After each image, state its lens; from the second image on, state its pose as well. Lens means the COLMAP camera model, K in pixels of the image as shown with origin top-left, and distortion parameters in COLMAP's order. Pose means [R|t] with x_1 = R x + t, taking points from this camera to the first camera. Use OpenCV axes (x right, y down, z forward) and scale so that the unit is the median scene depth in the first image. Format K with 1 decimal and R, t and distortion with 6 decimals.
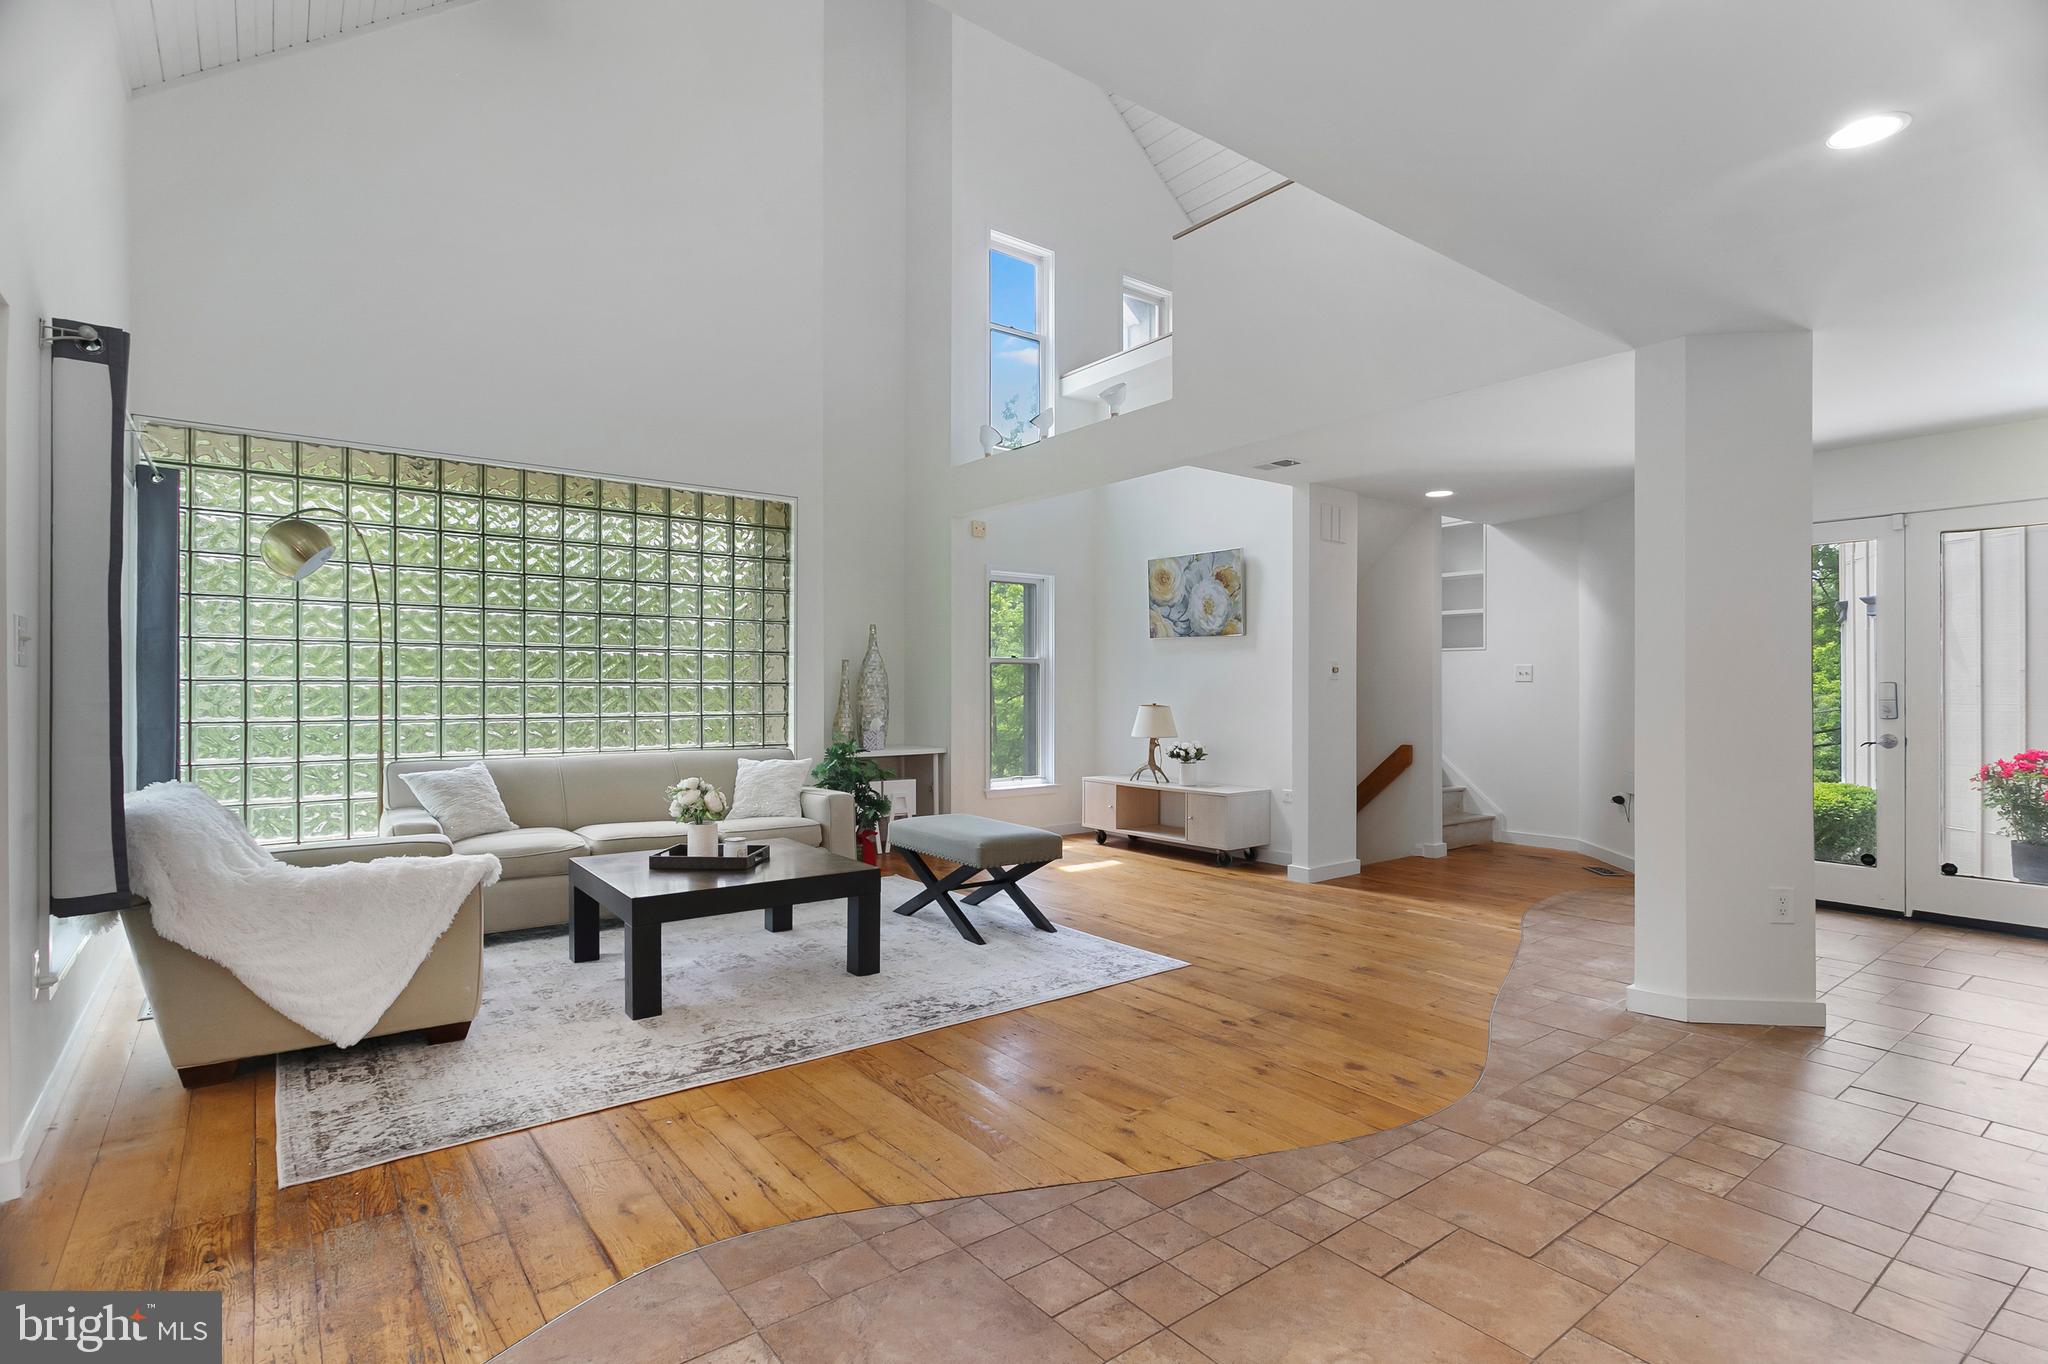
lens RADIAL K [[981.8, 0, 1015.3], [0, 981.8, 680.9], [0, 0, 1]] dist [0.007241, -0.000506]
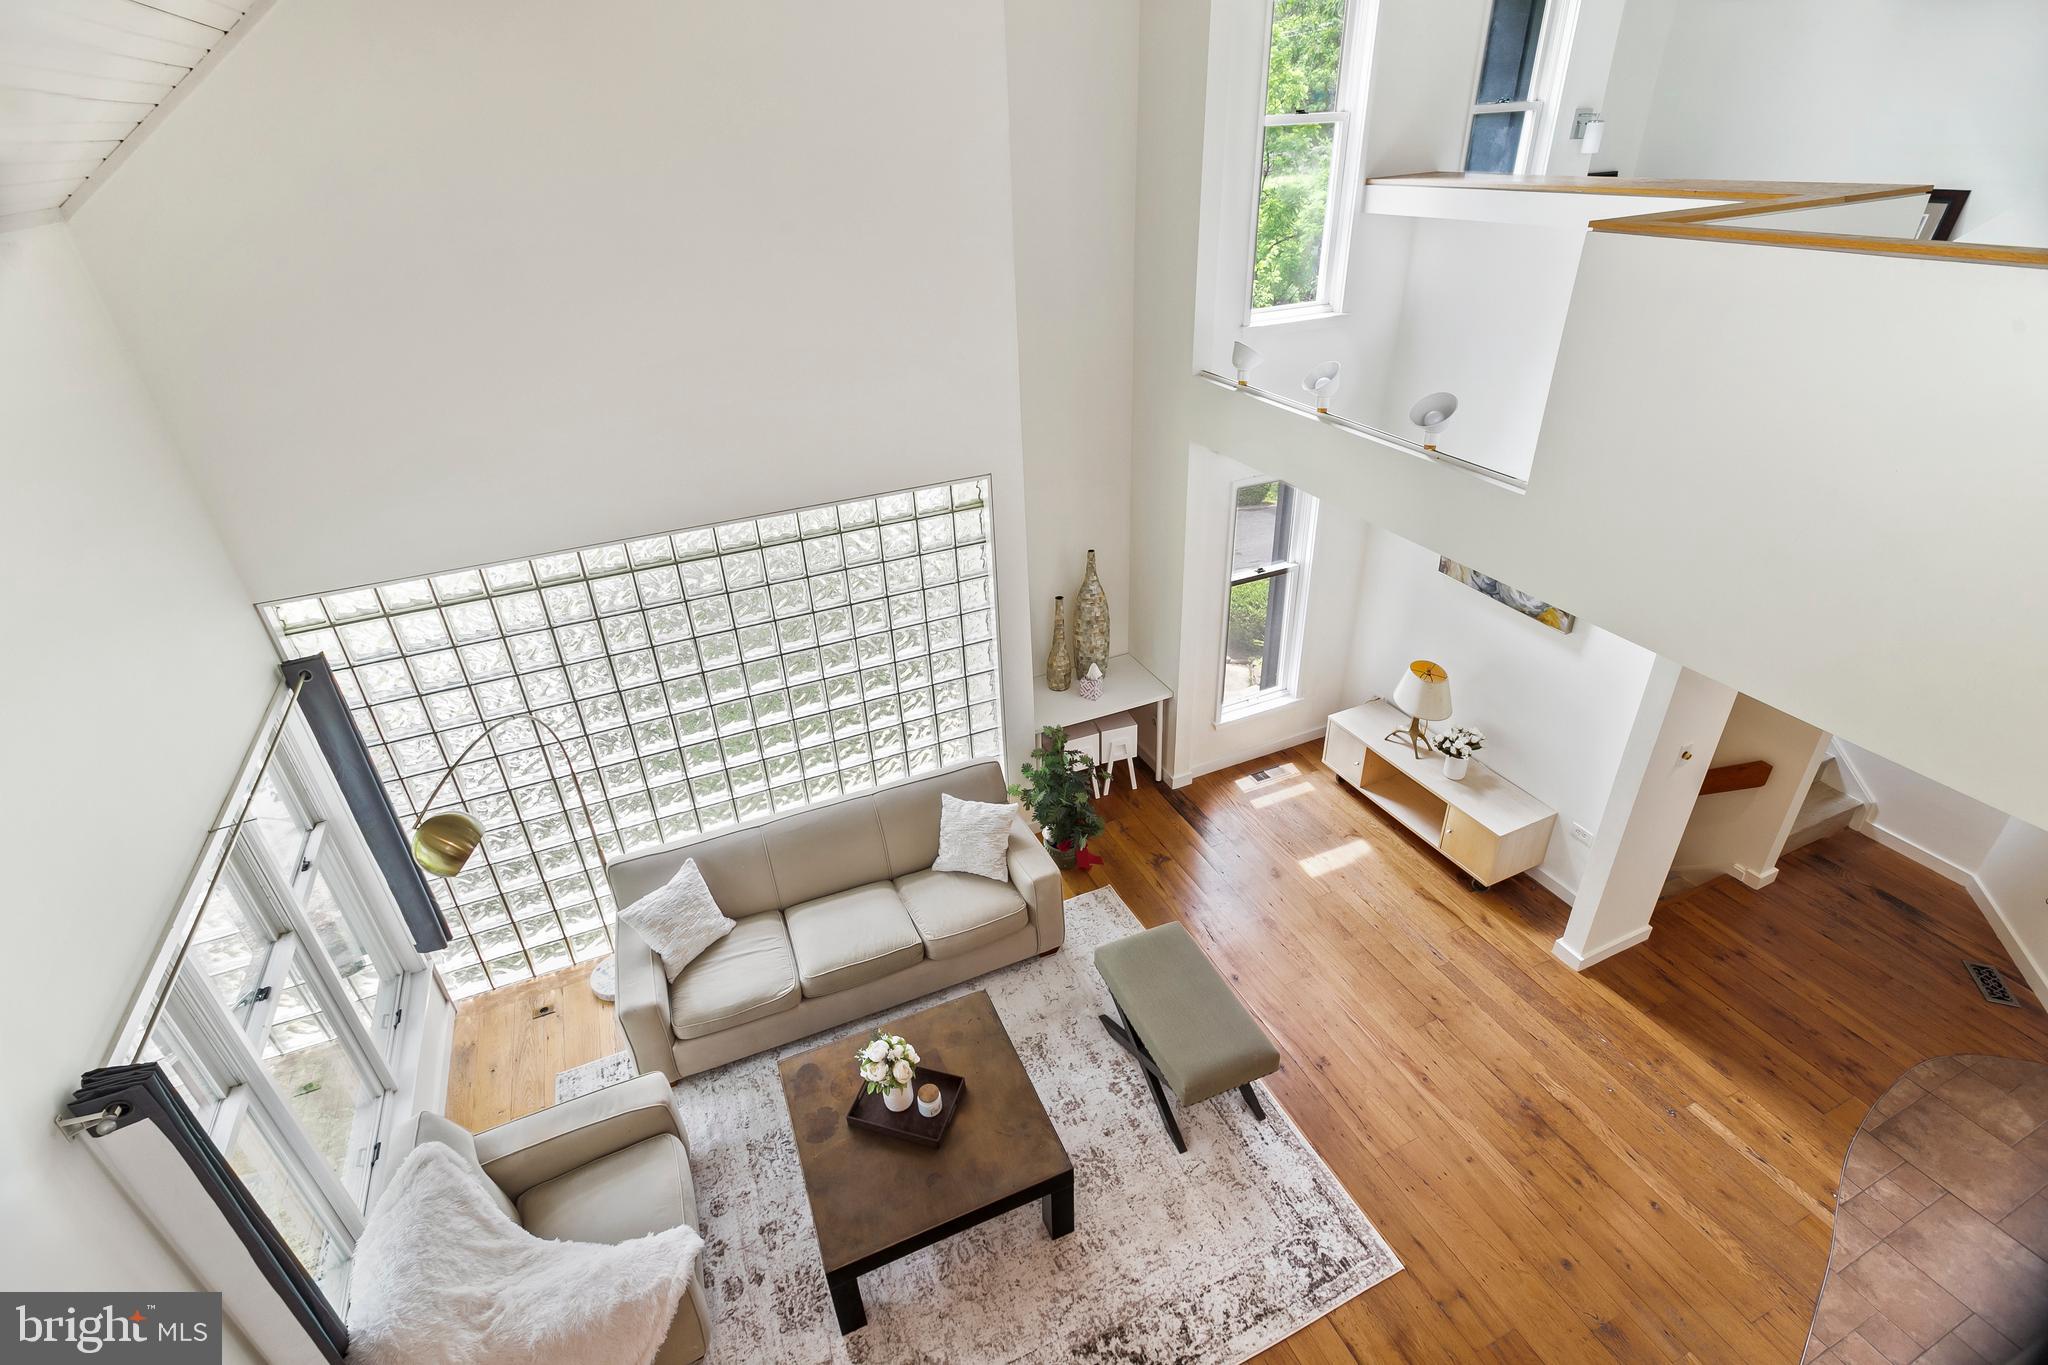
lens RADIAL K [[981.8, 0, 1029.1], [0, 981.8, 653.0], [0, 0, 1]] dist [0.007241, -0.000506]
pose [[0.972752, 0.080126, -0.217560, -0.008540], [0.037150, 0.872388, 0.487400, -0.551163], [0.228850, -0.482202, 0.845641, 0.326389]]
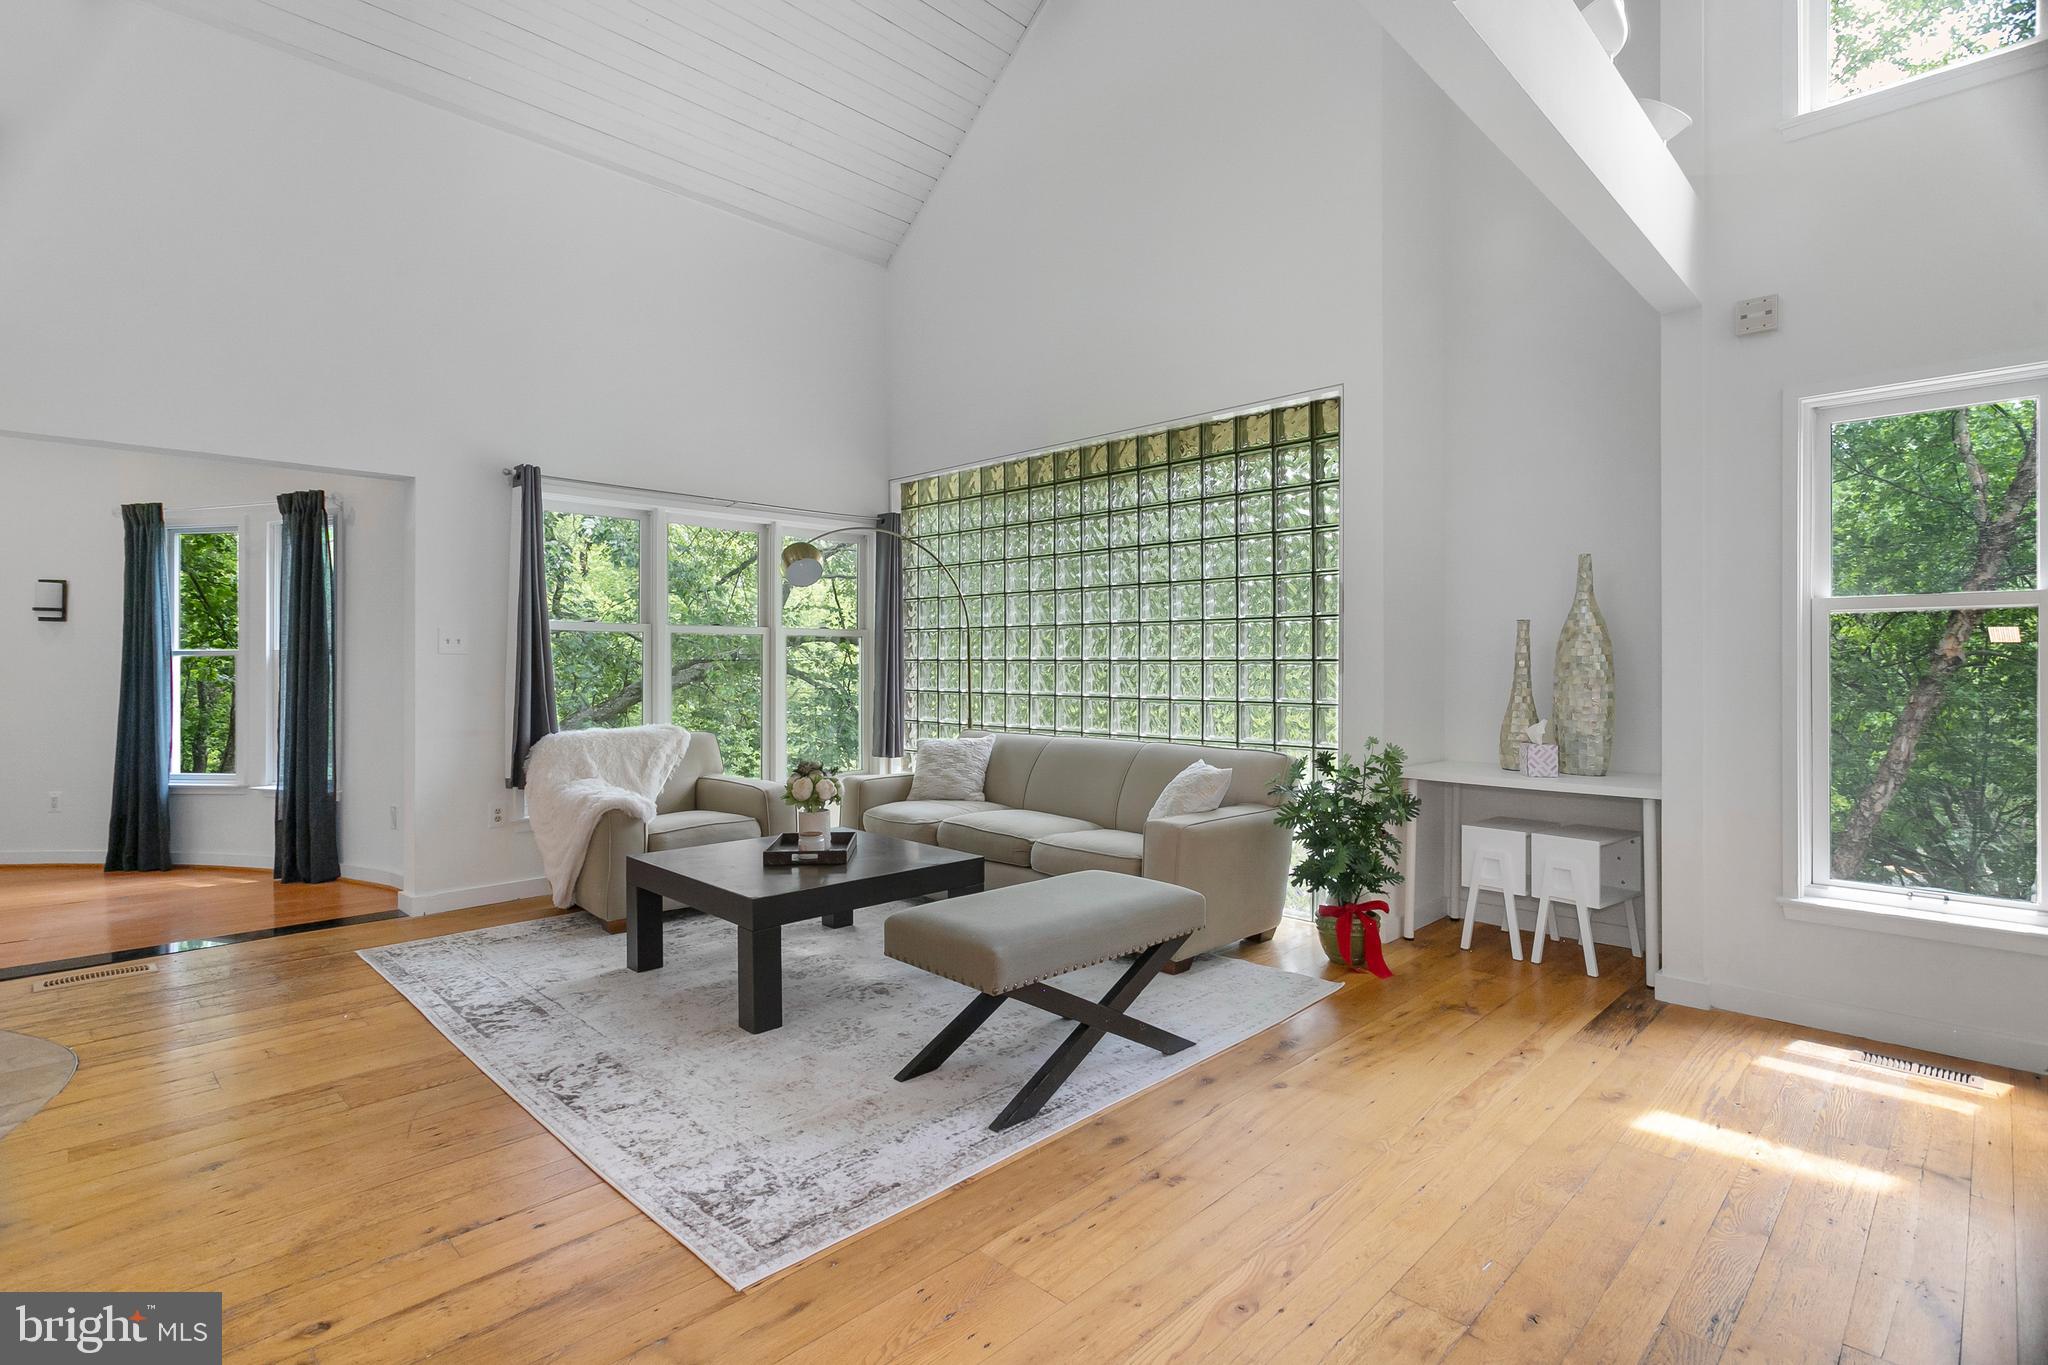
lens RADIAL K [[981.8, 0, 1017.1], [0, 981.8, 663.3], [0, 0, 1]] dist [0.007241, -0.000506]
pose [[0.138812, -0.002718, -0.990315, 0.507852], [0.007002, 0.999974, -0.001763, 0.006140], [0.990294, -0.006690, 0.138828, 0.849847]]
